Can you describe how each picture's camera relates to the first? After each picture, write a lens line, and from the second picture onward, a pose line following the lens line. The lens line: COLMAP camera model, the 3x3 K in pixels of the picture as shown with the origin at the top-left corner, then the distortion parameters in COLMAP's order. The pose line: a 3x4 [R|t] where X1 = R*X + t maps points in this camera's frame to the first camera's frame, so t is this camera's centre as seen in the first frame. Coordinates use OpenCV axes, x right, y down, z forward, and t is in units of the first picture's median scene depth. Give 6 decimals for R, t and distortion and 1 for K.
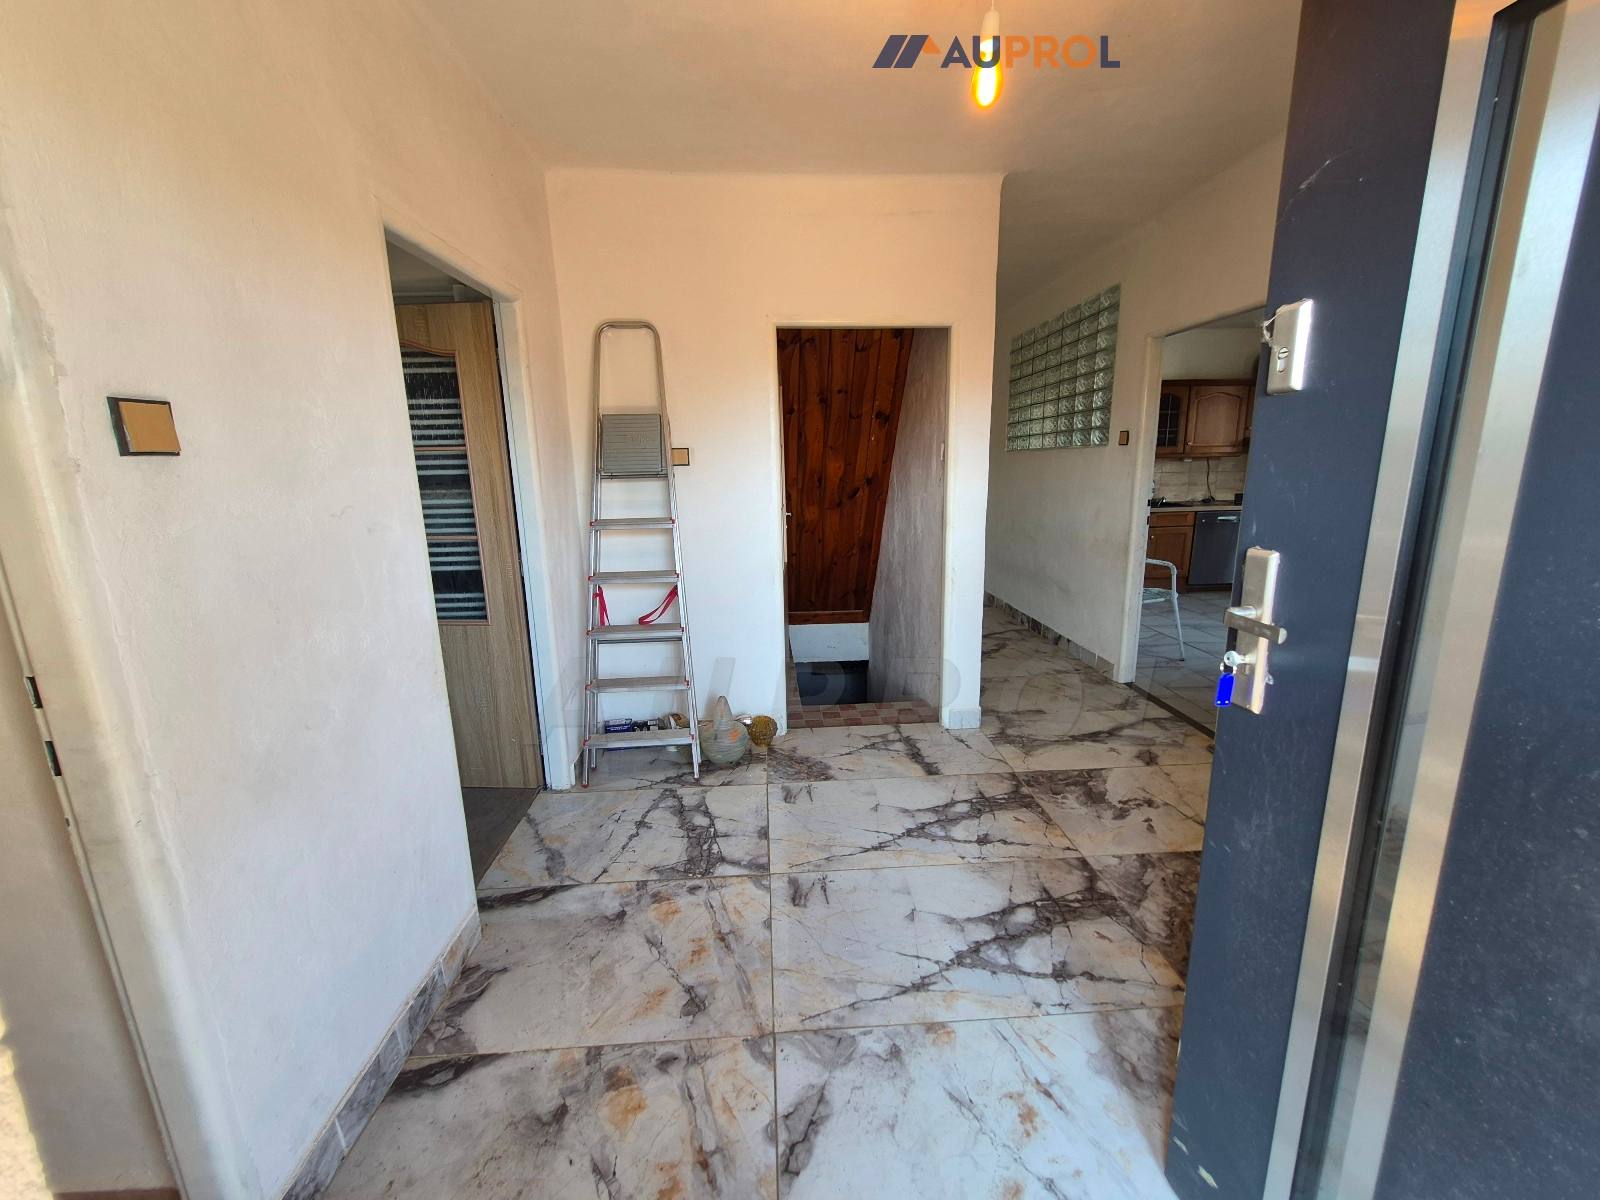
lens RADIAL K [[634.4, 0, 802.6], [0, 634.4, 601.9], [0, 0, 1]] dist [0.001324, 0.000214]
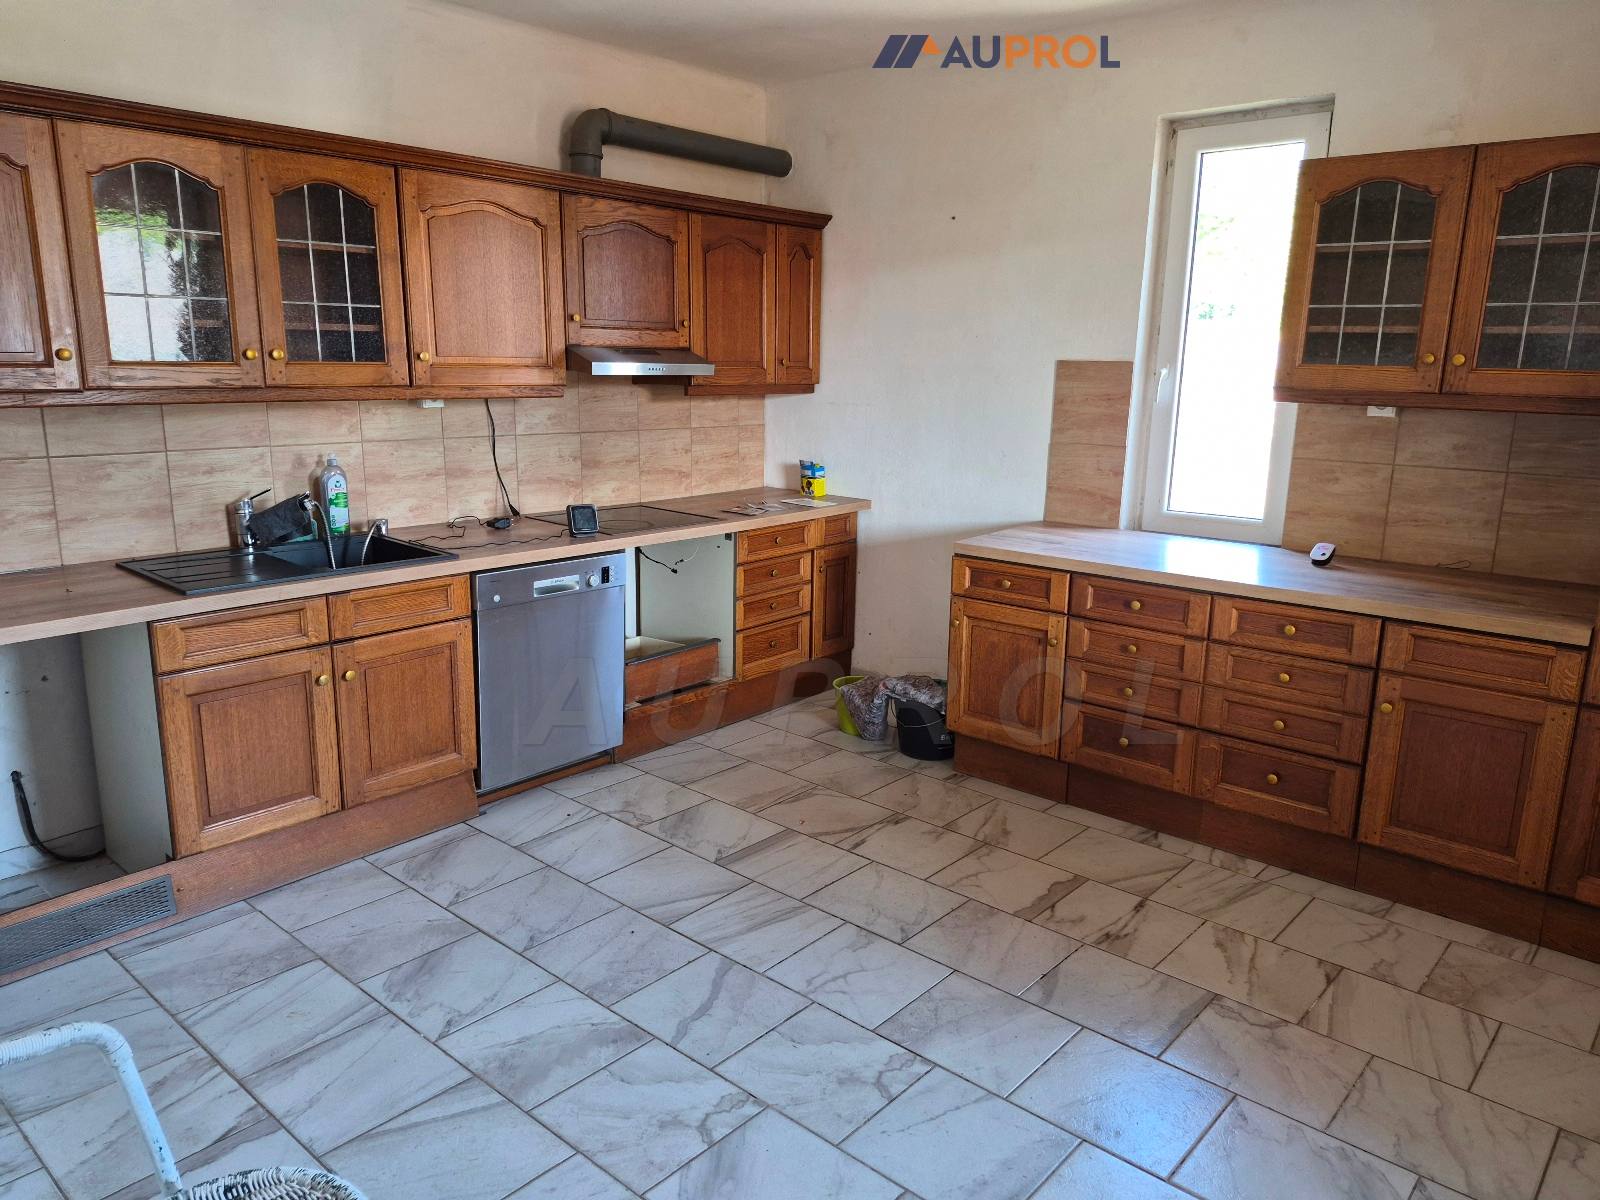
lens RADIAL K [[1112.7, 0, 782.4], [0, 1112.7, 604.6], [0, 0, 1]] dist [0.045945, -0.045387]
pose [[0.708256, -0.125881, 0.694642, 0.331242], [0.119380, 0.991159, 0.057895, -0.136777], [-0.695788, 0.041922, 0.717022, 0.479051]]
